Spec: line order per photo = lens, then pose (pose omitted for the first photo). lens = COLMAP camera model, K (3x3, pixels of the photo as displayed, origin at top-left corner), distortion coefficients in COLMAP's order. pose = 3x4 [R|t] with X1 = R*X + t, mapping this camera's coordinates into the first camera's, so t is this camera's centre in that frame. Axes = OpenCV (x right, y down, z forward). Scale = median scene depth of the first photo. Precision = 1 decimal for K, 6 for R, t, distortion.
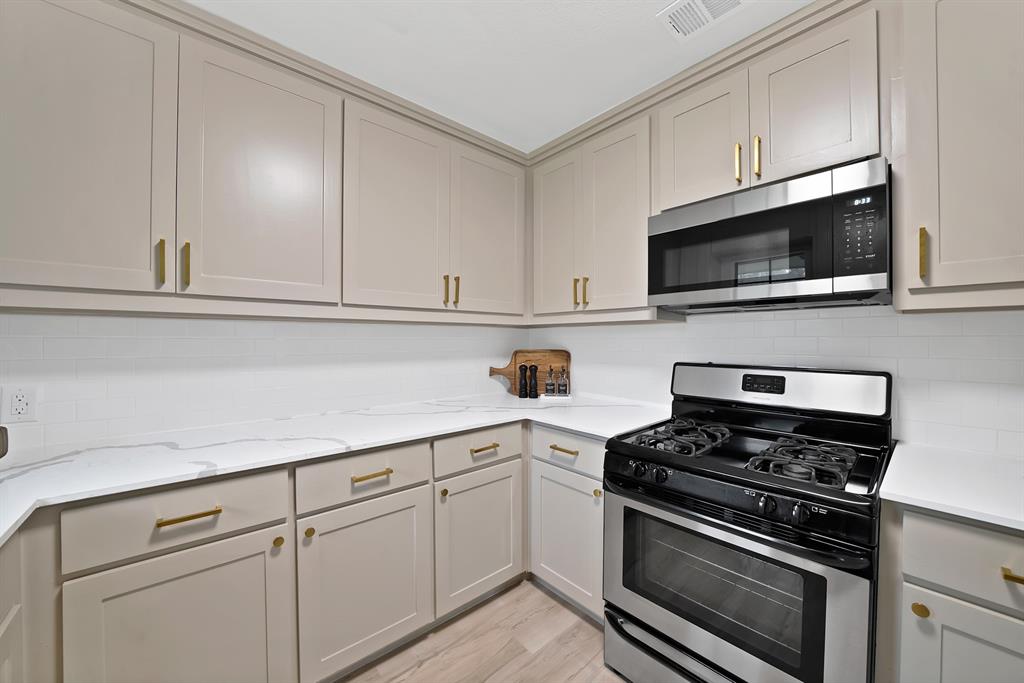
lens RADIAL K [[376.8, 0, 505.6], [0, 376.8, 340.2], [0, 0, 1]] dist [-0.019775, 0.000781]
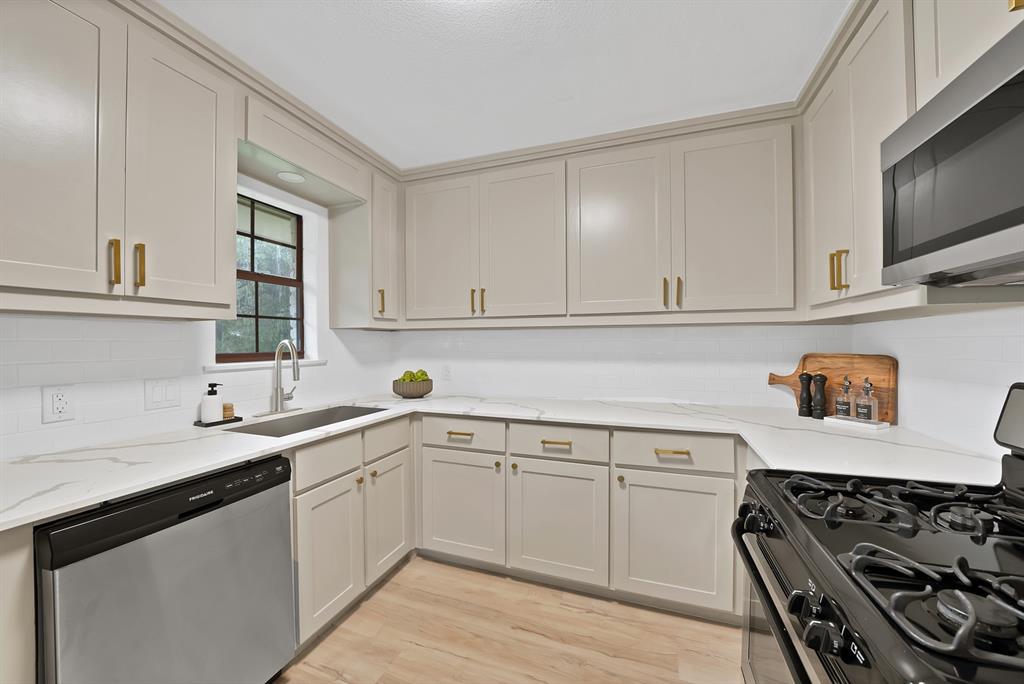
lens RADIAL K [[376.8, 0, 508.2], [0, 376.8, 343.5], [0, 0, 1]] dist [-0.019775, 0.000781]
pose [[0.488492, -0.007717, -0.872534, 0.623643], [0.001553, 0.999967, -0.007974, 0.015354], [0.872567, 0.002540, 0.488488, 0.163385]]
